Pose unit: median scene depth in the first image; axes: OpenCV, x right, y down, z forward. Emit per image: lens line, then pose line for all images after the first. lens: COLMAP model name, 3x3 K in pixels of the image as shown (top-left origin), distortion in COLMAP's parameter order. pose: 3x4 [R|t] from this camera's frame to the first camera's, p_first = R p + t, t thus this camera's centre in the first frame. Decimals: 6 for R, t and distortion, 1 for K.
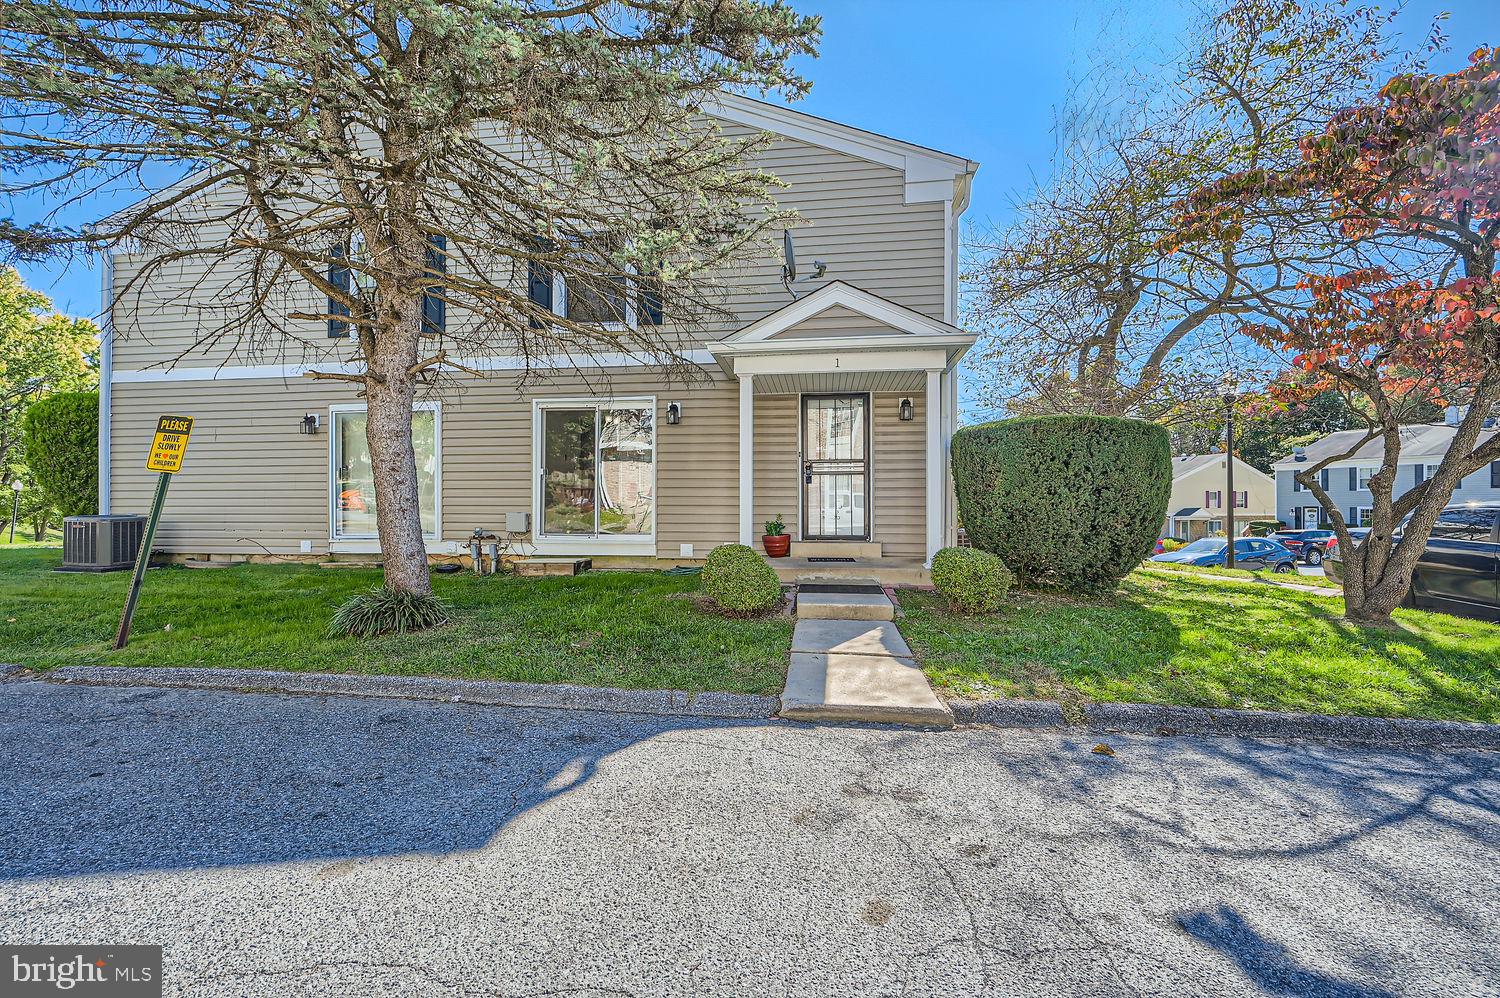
lens RADIAL K [[594.5, 0, 761.3], [0, 594.5, 501.5], [0, 0, 1]] dist [-0.000509, -0.000229]
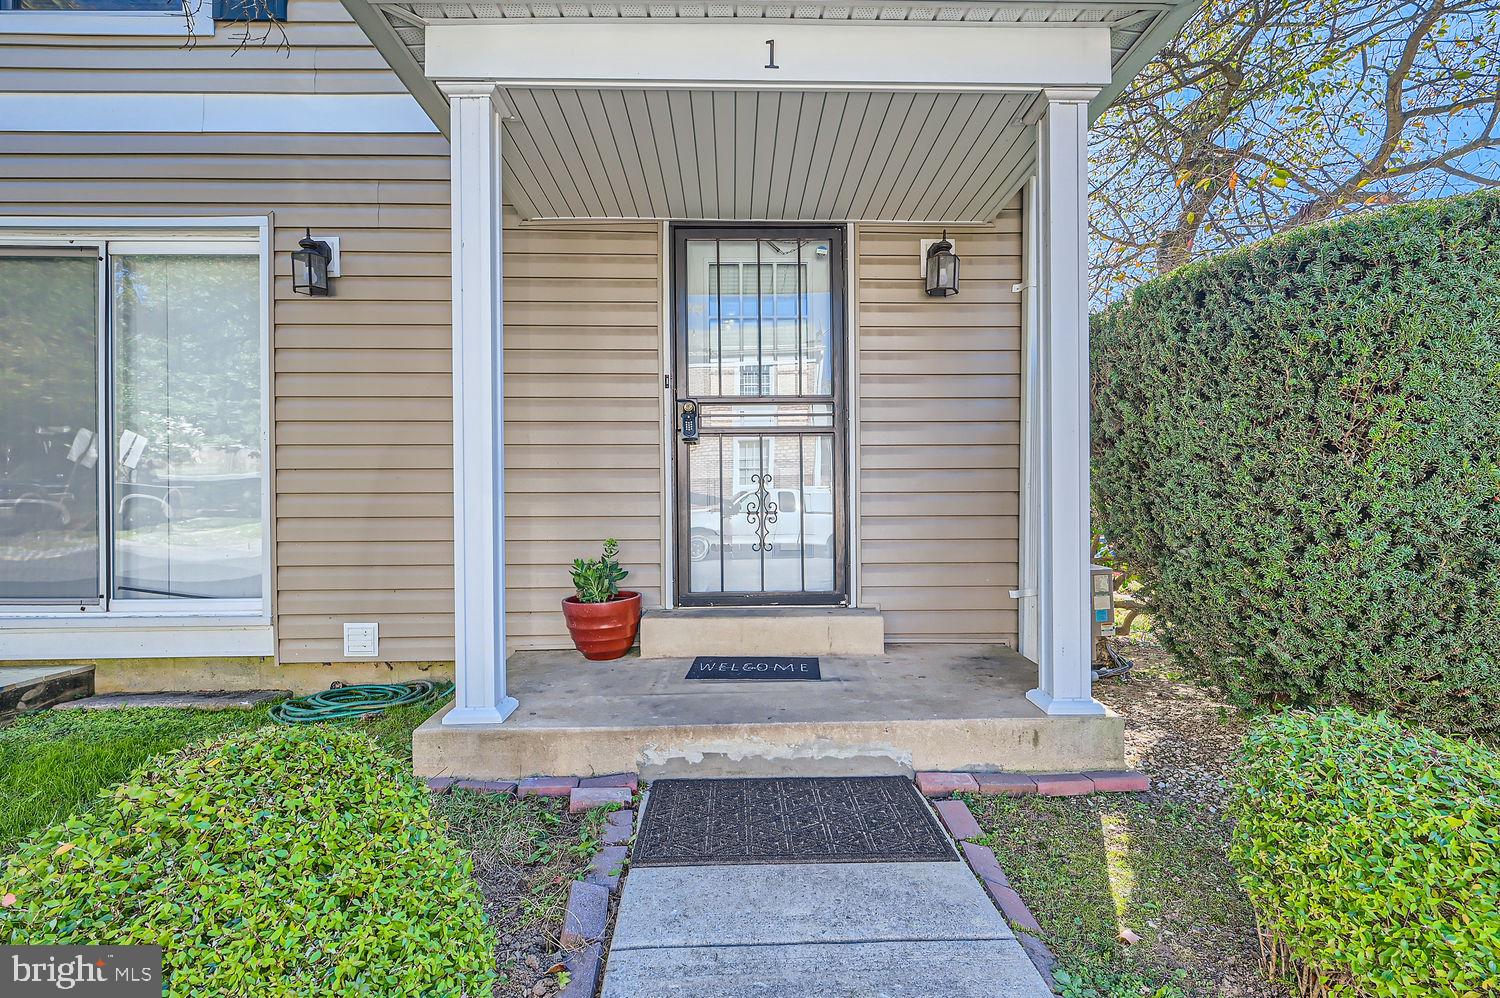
lens RADIAL K [[736.3, 0, 753.6], [0, 736.3, 502.1], [0, 0, 1]] dist [-0.000018, -0.000010]
pose [[0.991312, -0.005796, 0.131407, 0.057414], [0.005686, 0.999983, 0.001212, -0.002271], [-0.131412, -0.000455, 0.991328, 0.525587]]
